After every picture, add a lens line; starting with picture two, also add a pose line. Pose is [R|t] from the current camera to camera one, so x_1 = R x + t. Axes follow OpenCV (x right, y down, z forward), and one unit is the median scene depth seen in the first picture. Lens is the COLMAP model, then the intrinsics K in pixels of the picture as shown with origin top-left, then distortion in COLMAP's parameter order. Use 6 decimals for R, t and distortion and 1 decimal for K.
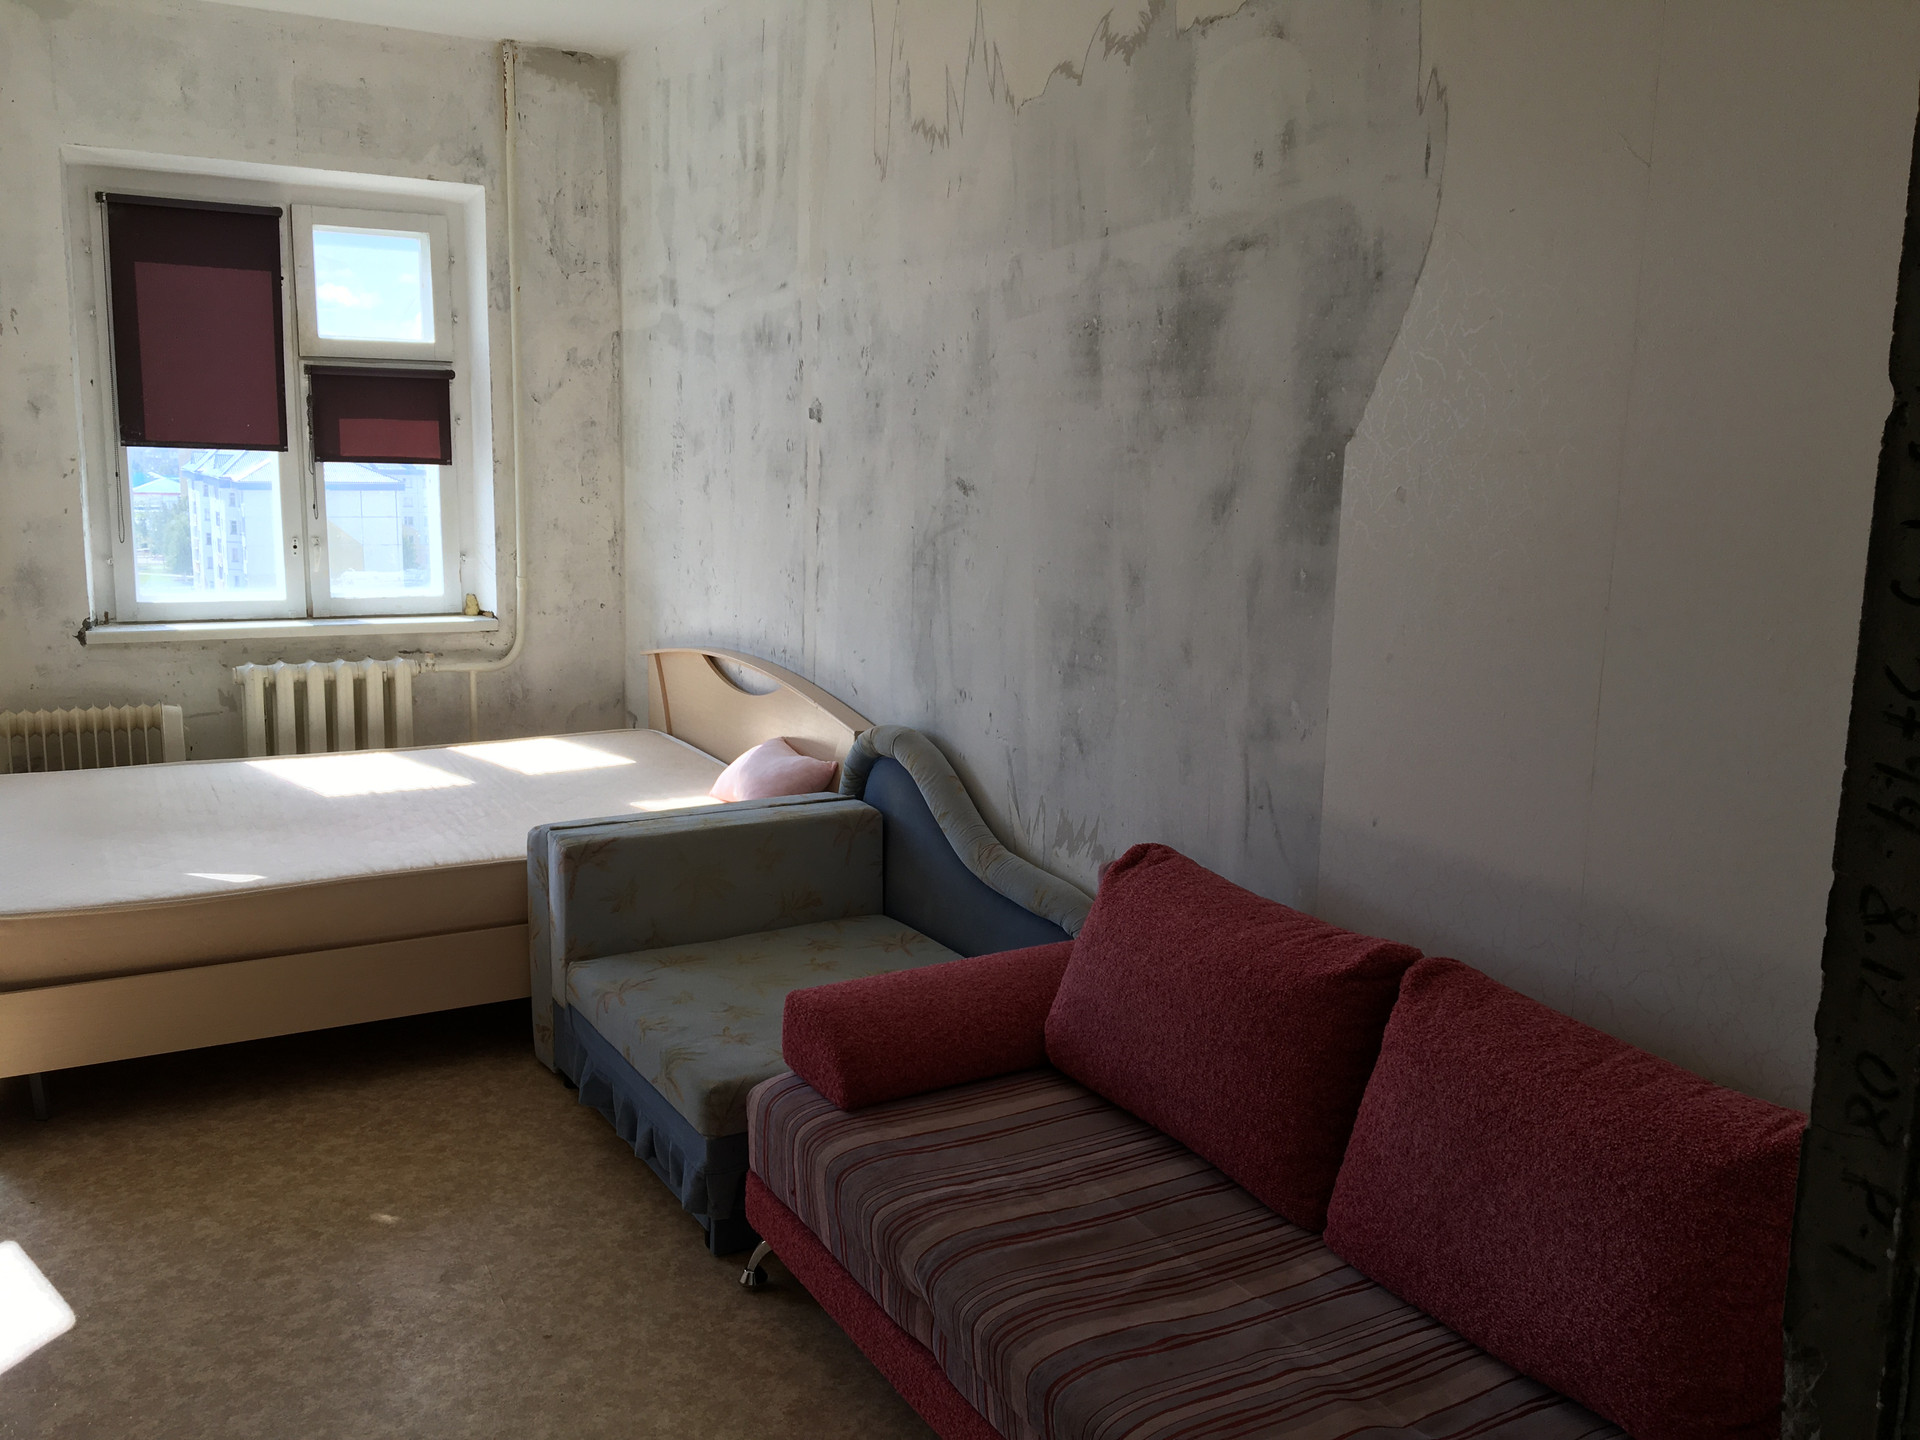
lens RADIAL K [[1625.6, 0, 969.5], [0, 1625.6, 713.5], [0, 0, 1]] dist [0.091229, -0.125037]
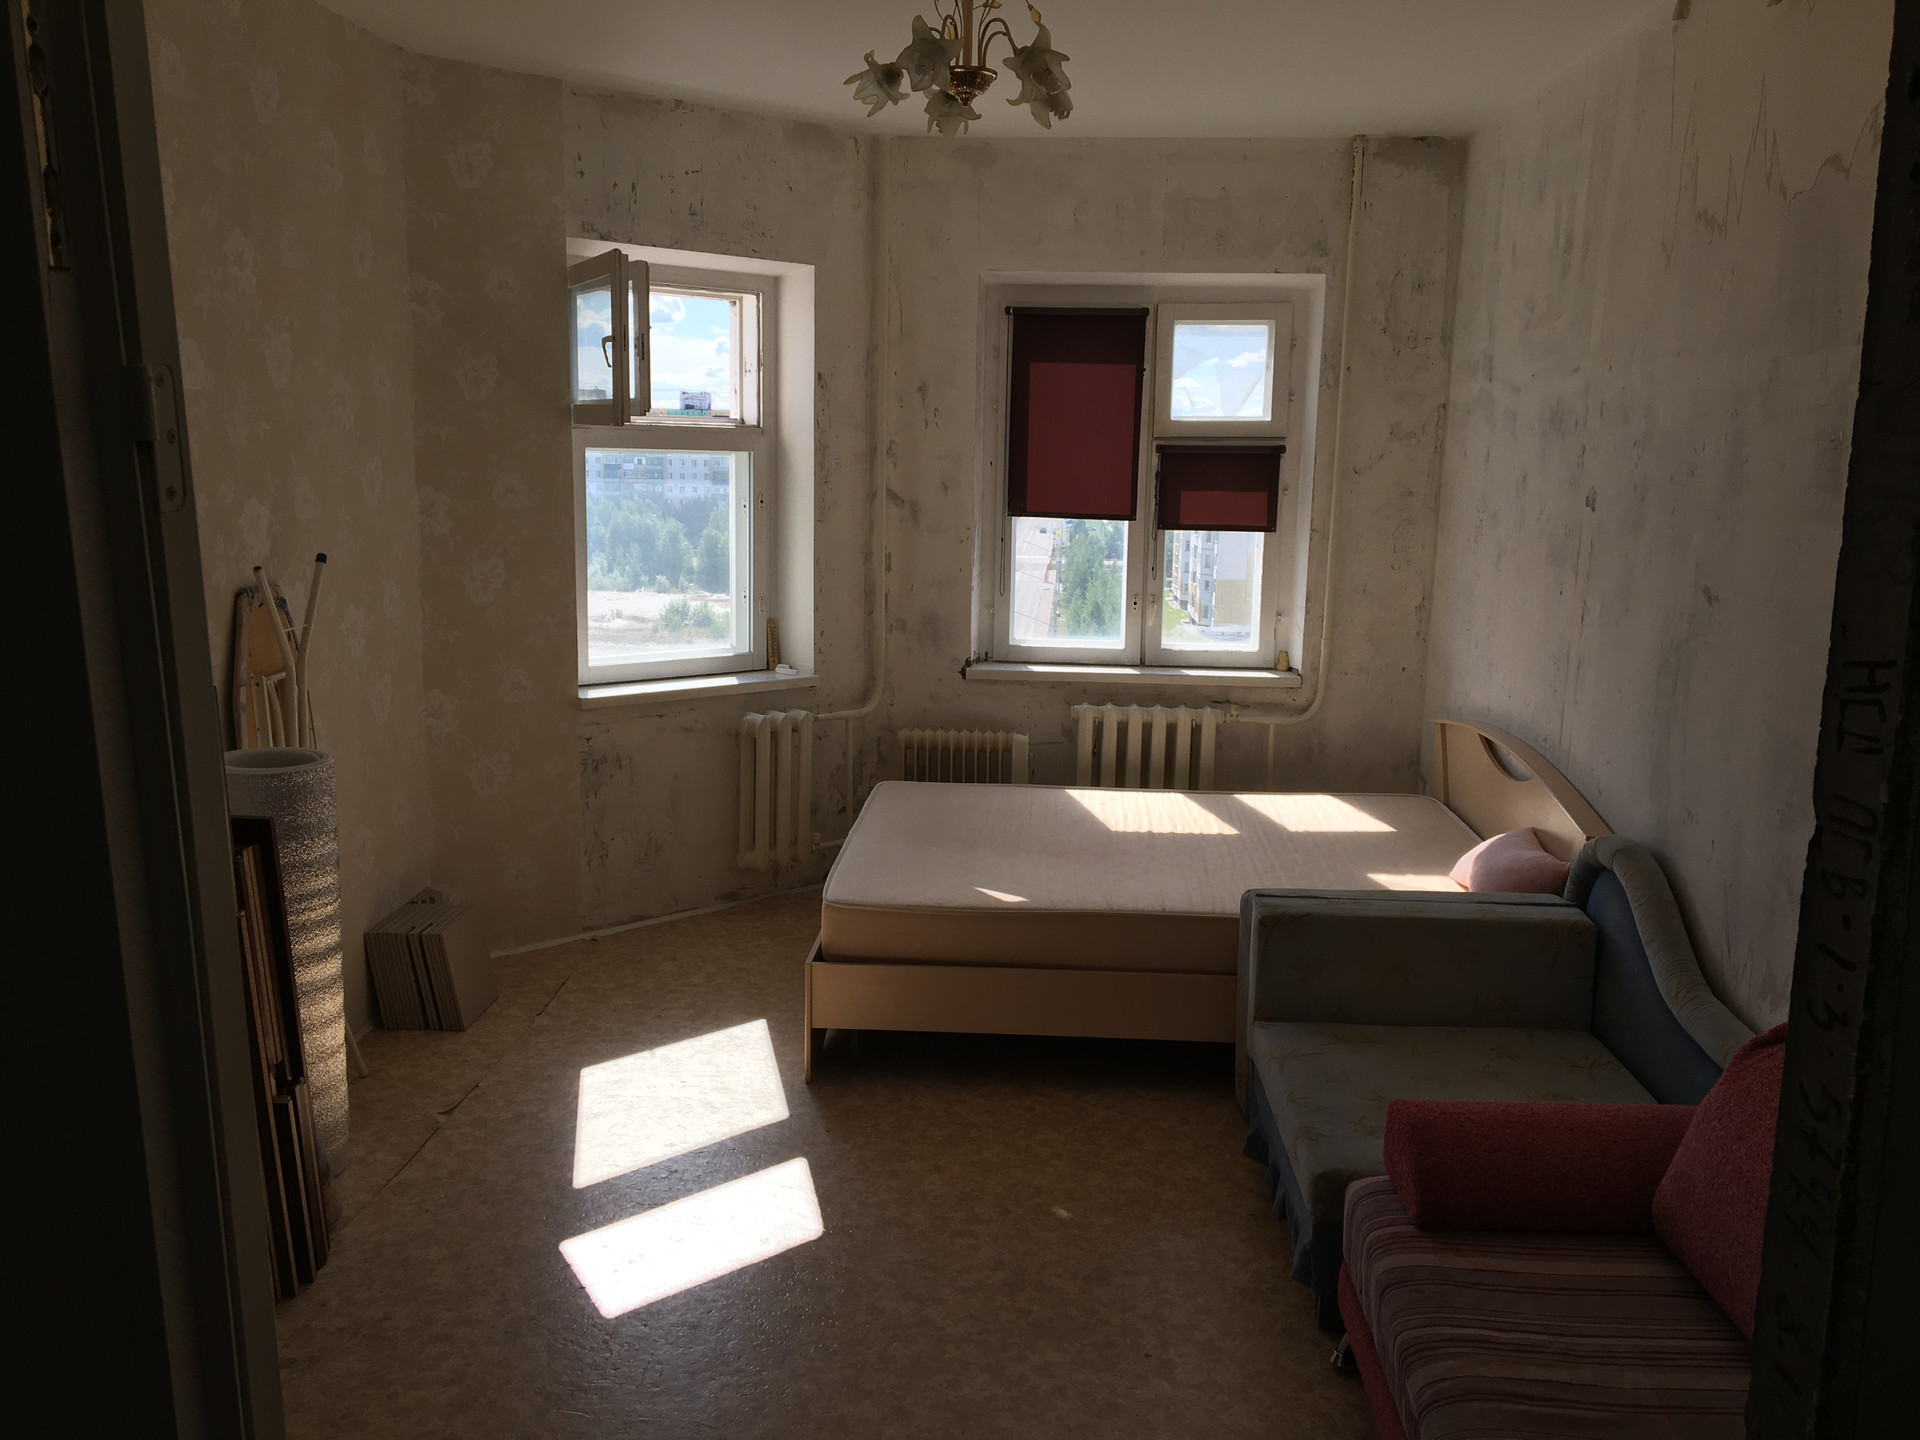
lens RADIAL K [[1625.6, 0, 956.9], [0, 1625.6, 719.4], [0, 0, 1]] dist [0.091229, -0.125037]
pose [[0.841749, 0.085771, -0.533013, 0.130142], [-0.088435, 0.995869, 0.020594, -0.045346], [0.532577, 0.029802, 0.845857, -0.026546]]
